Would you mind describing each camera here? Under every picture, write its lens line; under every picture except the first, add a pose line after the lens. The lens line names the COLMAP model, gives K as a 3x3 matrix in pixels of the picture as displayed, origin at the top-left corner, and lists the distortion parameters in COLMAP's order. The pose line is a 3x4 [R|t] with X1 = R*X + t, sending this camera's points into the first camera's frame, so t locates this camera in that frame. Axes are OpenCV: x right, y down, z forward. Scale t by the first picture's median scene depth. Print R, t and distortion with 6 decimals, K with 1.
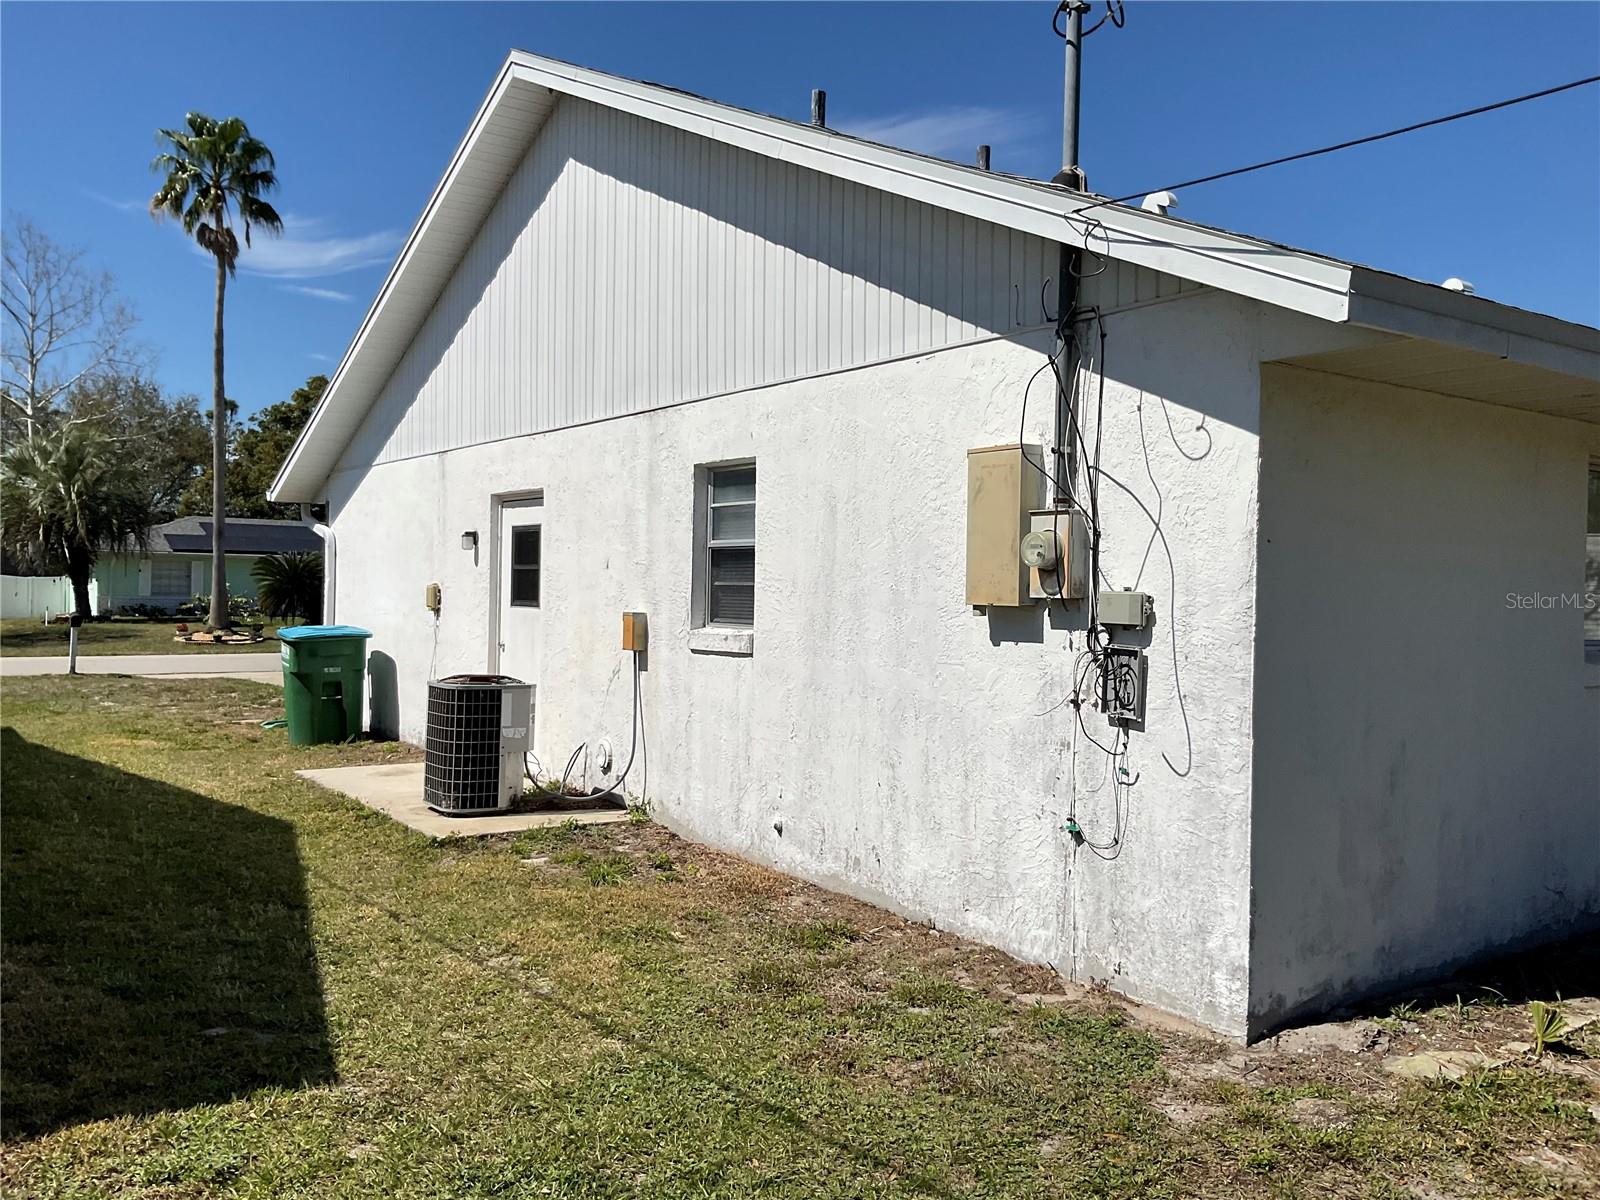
lens RADIAL K [[1330.6, 0, 800.0], [0, 1330.6, 600.0], [0, 0, 1]] dist [0.105427, -0.207450]
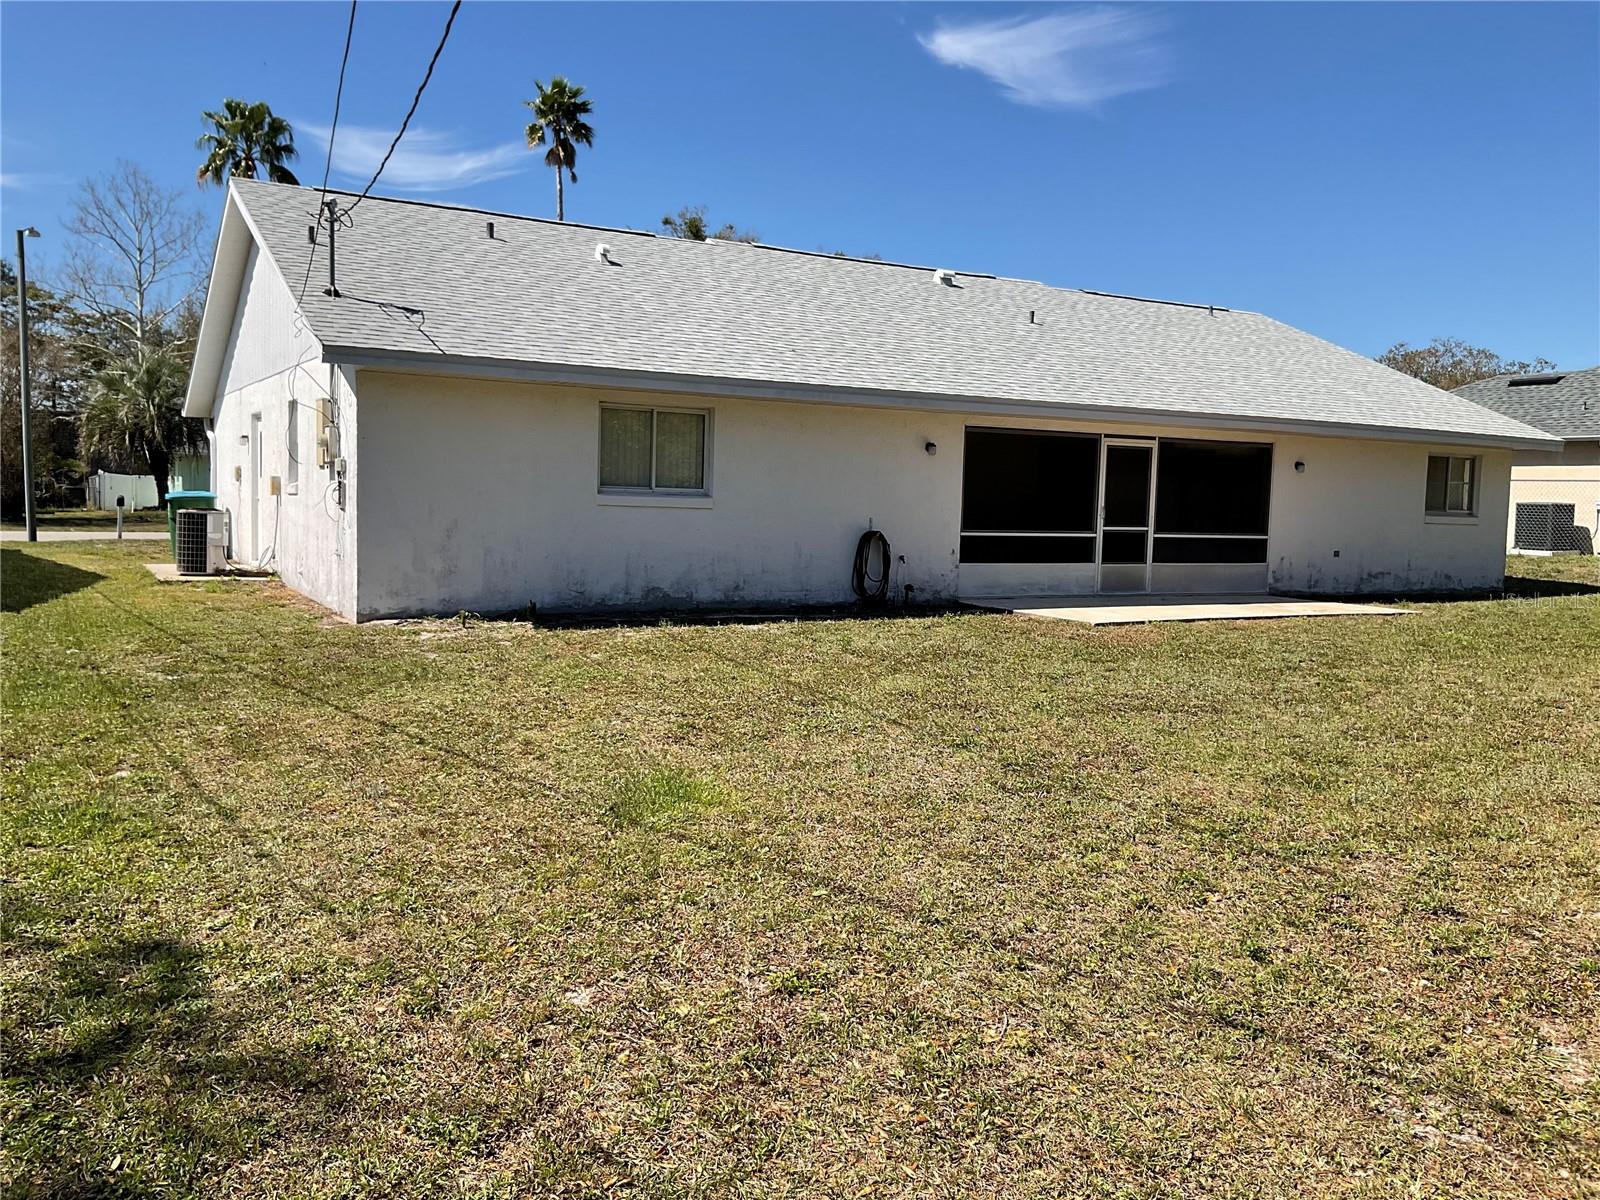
lens RADIAL K [[1337.4, 0, 800.0], [0, 1337.4, 600.0], [0, 0, 1]] dist [0.090169, -0.213626]
pose [[0.995497, 0.017274, -0.093204, 0.192659], [-0.011259, 0.997843, 0.064678, 0.012706], [0.094120, -0.063338, 0.993544, -0.208211]]
